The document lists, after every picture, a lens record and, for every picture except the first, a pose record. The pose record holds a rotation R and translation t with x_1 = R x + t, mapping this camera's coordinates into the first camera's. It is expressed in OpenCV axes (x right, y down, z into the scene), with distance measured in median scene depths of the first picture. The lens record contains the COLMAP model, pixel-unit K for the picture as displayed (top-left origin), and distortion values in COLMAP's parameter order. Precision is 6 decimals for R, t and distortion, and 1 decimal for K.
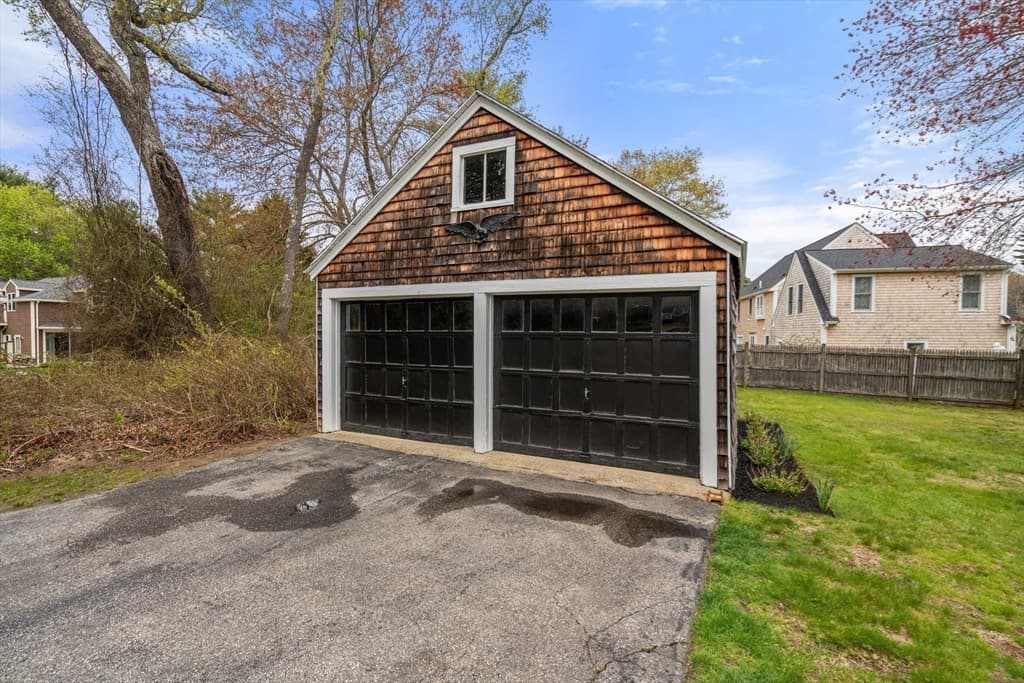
lens RADIAL K [[460.4, 0, 508.1], [0, 460.4, 349.9], [0, 0, 1]] dist [-0.004097, -0.001483]
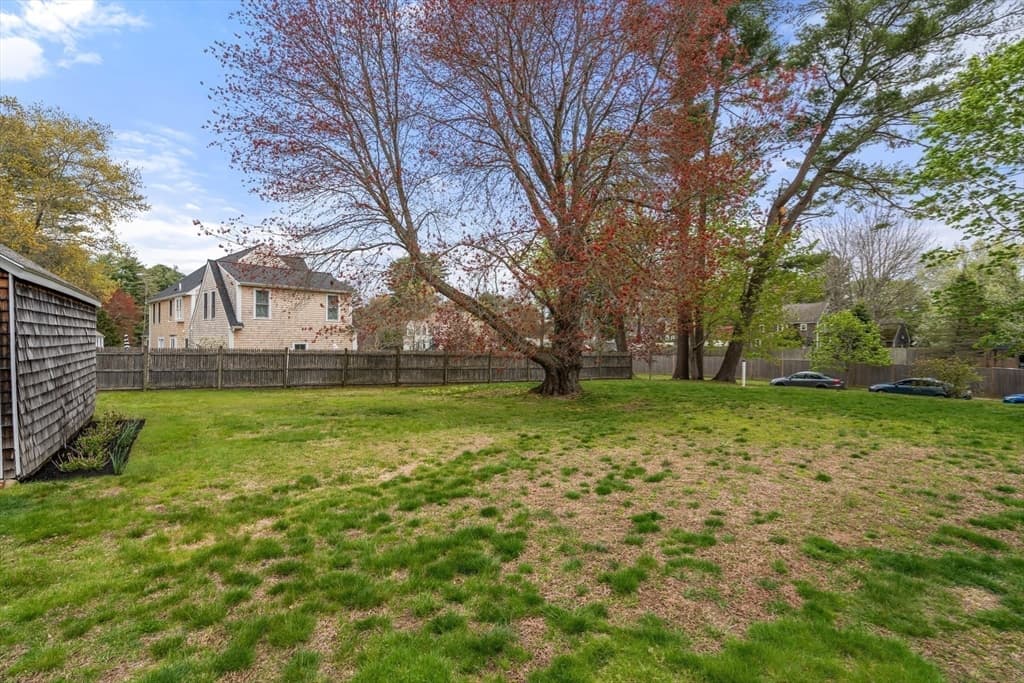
lens RADIAL K [[460.4, 0, 509.7], [0, 460.4, 340.8], [0, 0, 1]] dist [-0.004097, -0.001483]
pose [[0.475080, -0.004437, 0.879931, 0.043658], [0.024069, 0.999679, -0.007955, -0.000678], [-0.879613, 0.024958, 0.475034, -0.479244]]
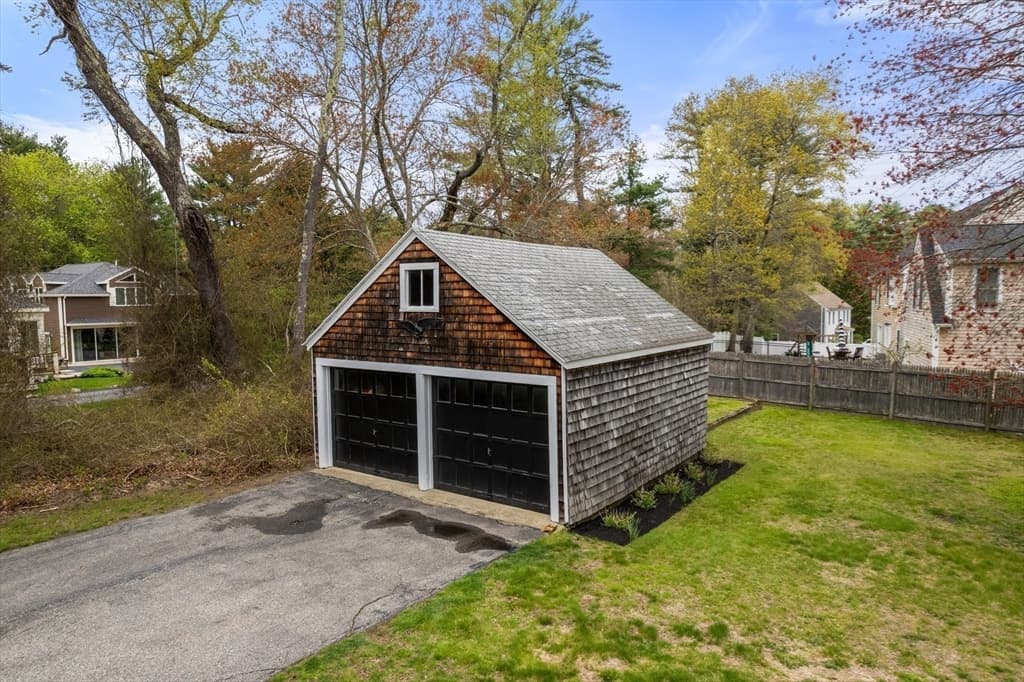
lens RADIAL K [[663.0, 0, 517.1], [0, 663.0, 348.3], [0, 0, 1]] dist [-0.049831, 0.031000]
pose [[0.986614, -0.000934, -0.163070, 0.495787], [0.009220, 0.998704, 0.050061, -0.269782], [0.162811, -0.050894, 0.985344, -0.796126]]
